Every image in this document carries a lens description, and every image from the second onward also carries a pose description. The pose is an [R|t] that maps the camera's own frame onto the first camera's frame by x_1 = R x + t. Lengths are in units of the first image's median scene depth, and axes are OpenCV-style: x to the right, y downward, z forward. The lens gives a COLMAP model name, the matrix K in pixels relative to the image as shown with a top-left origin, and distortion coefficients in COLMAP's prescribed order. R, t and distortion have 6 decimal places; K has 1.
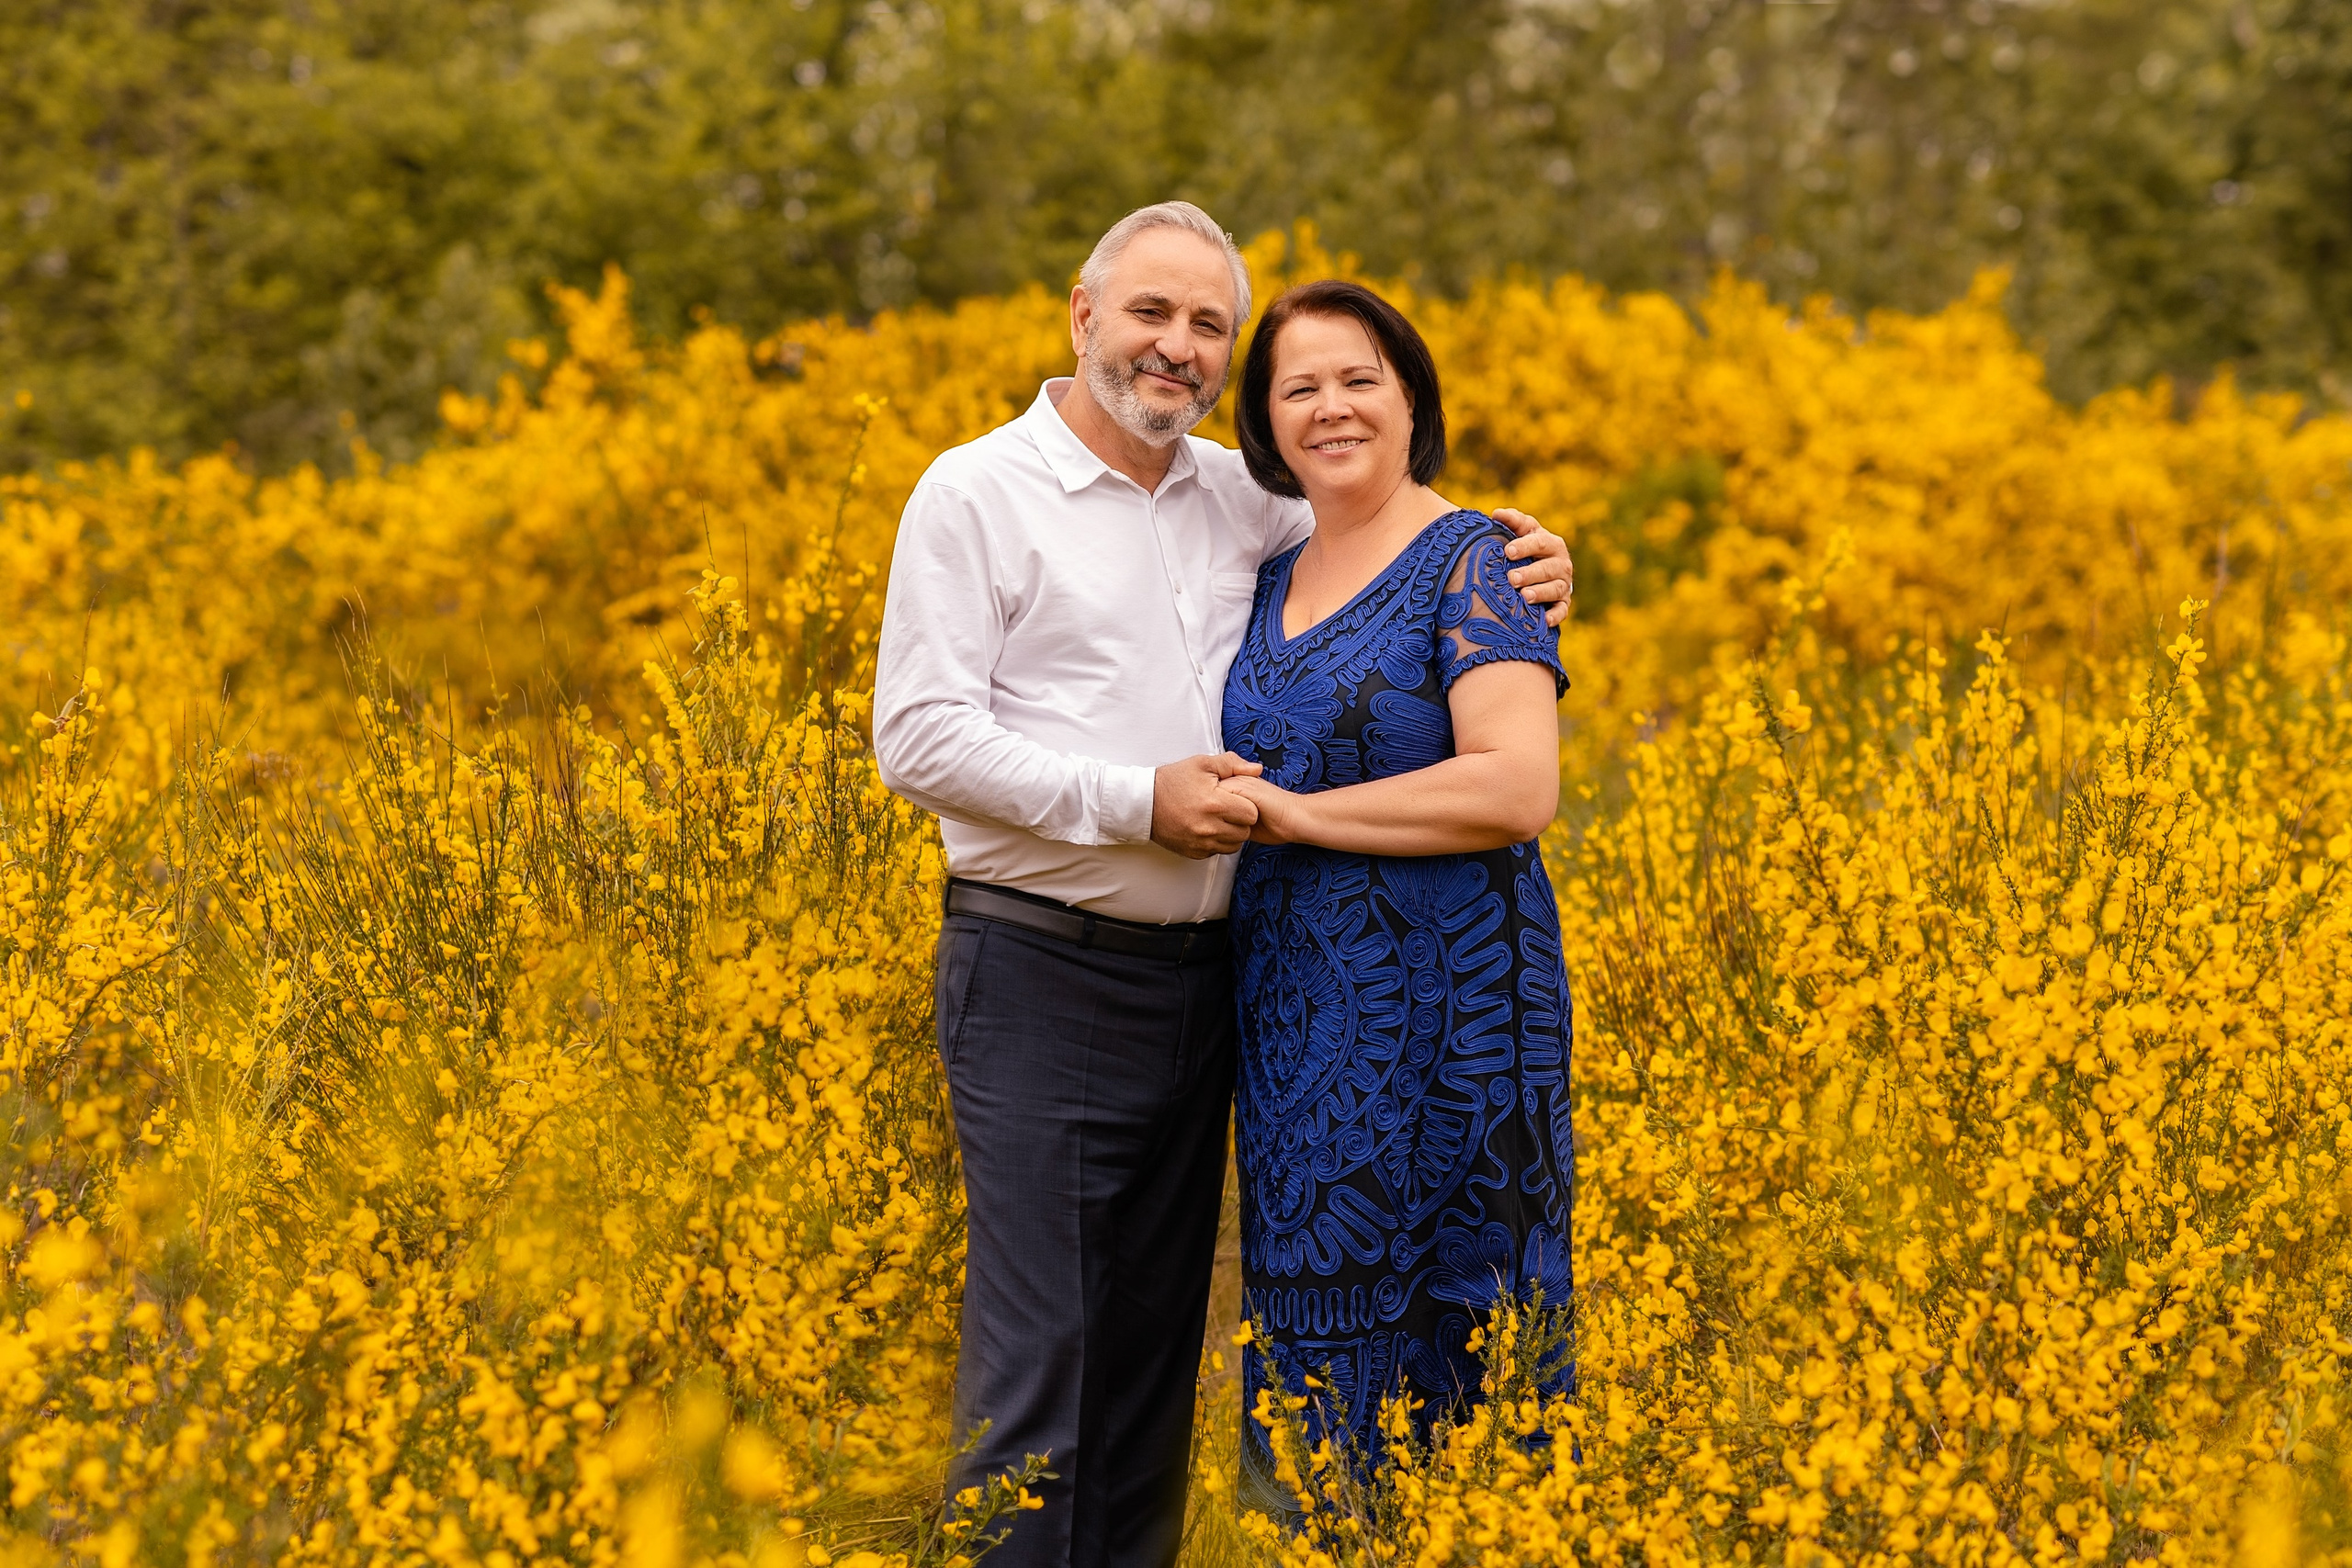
lens RADIAL K [[5737.8, 0, 1176.3], [0, 5737.8, 696.2], [0, 0, 1]] dist [0.030290, -0.540771]
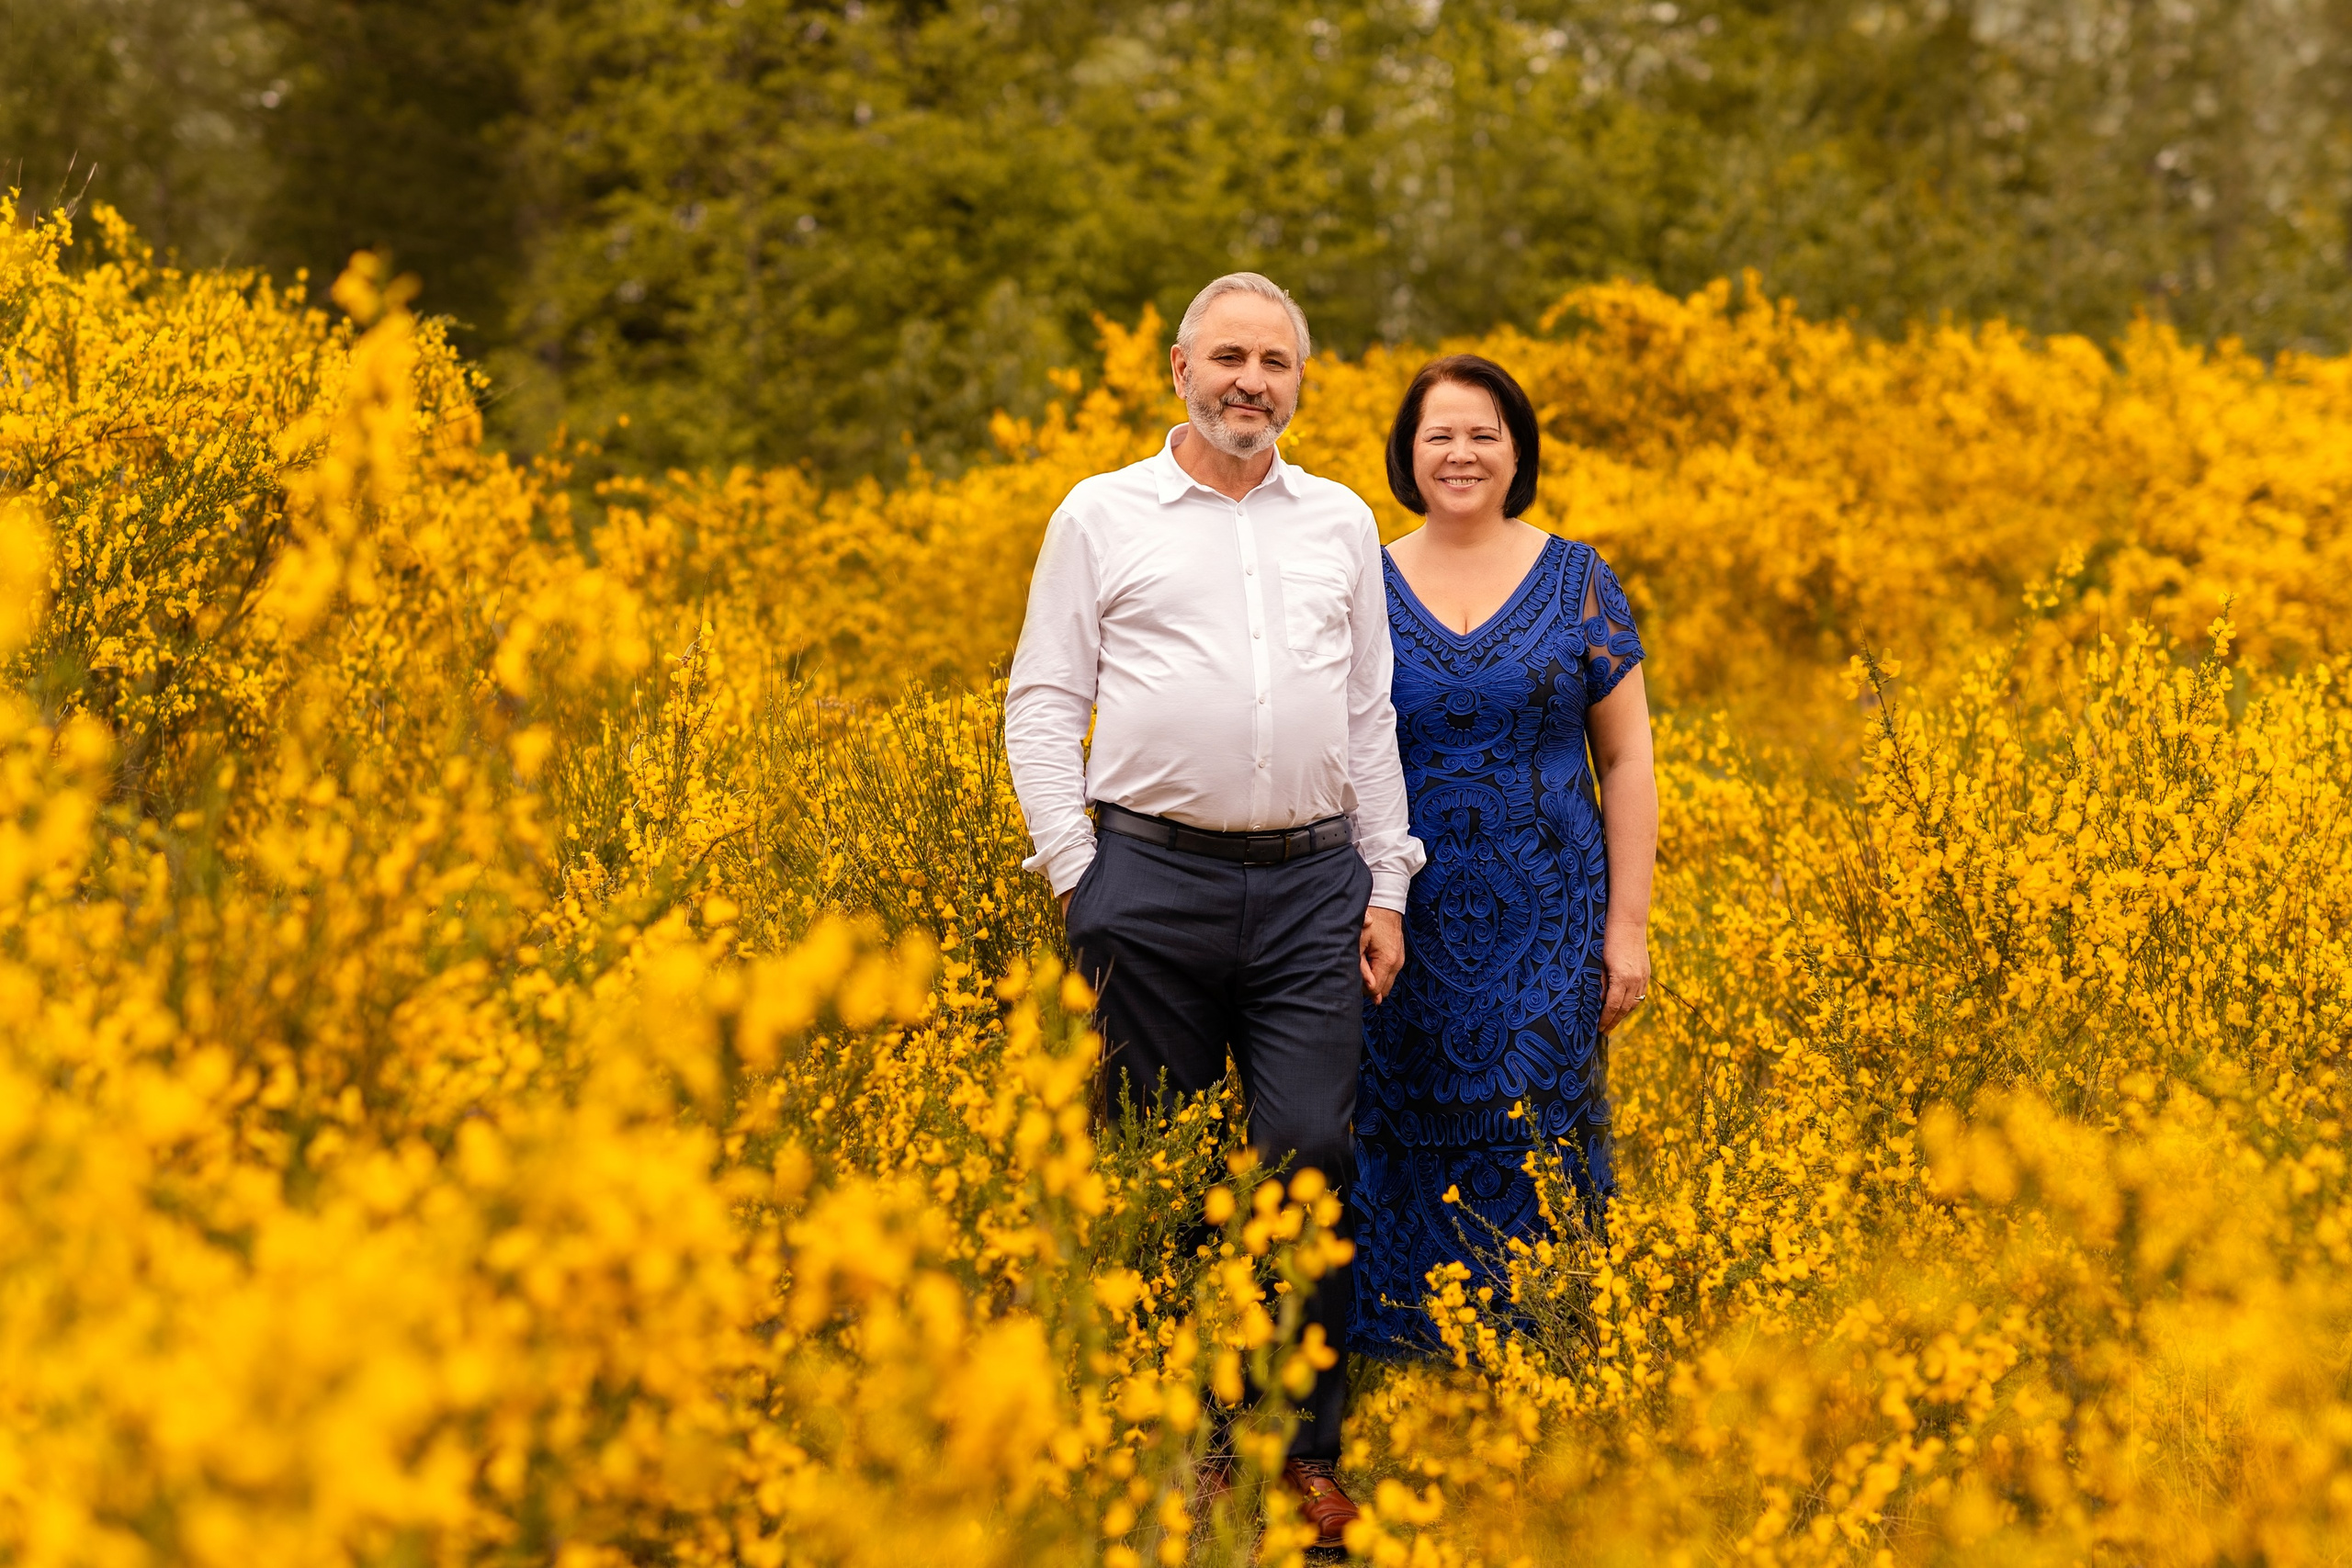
lens RADIAL K [[5737.8, 0, 1176.3], [0, 5737.8, 696.2], [0, 0, 1]] dist [0.030290, -0.540771]
pose [[0.995351, 0.013305, -0.095391, 0.041405], [-0.013615, 0.999904, -0.002598, 0.010425], [0.095348, 0.003885, 0.995436, -0.267513]]
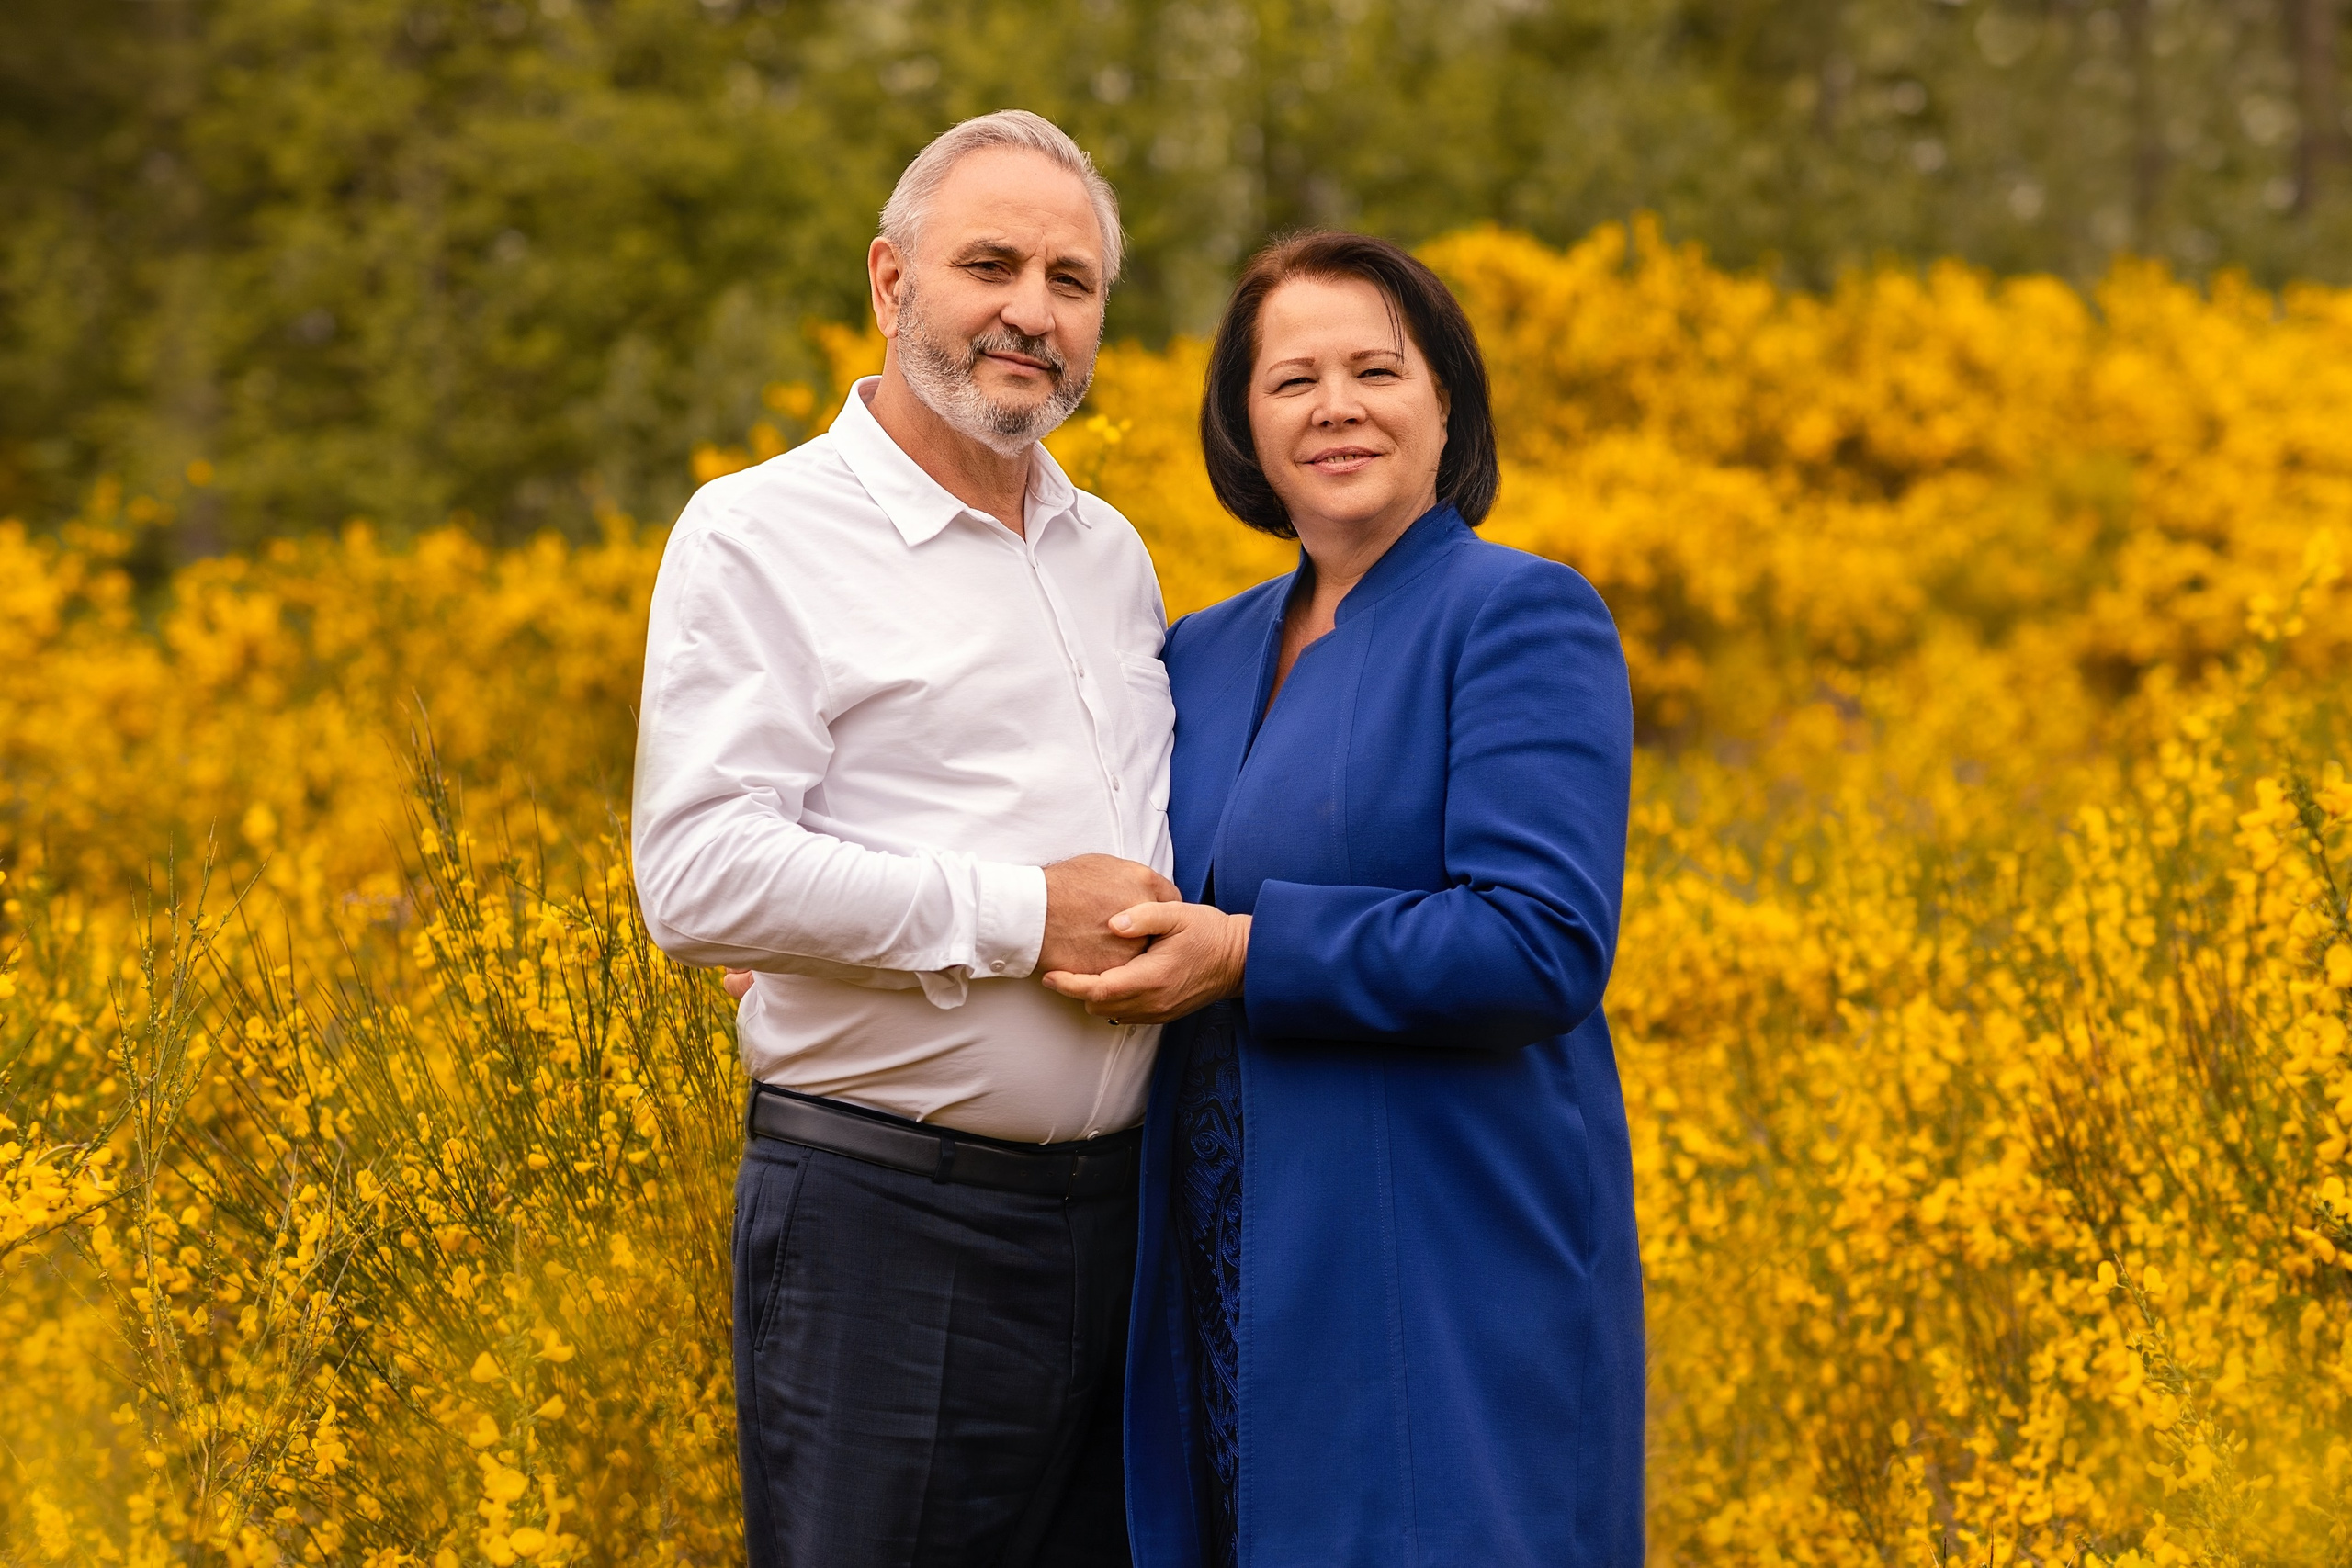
lens RADIAL K [[5965.4, 0, 1176.0], [0, 5965.4, 784.0], [0, 0, 1]] dist [-0.068306, -0.064966]
pose [[0.997266, -0.039720, -0.062310, 0.006531], [0.040160, 0.999176, 0.005827, -0.004895], [0.062027, -0.008313, 0.998040, 0.152885]]
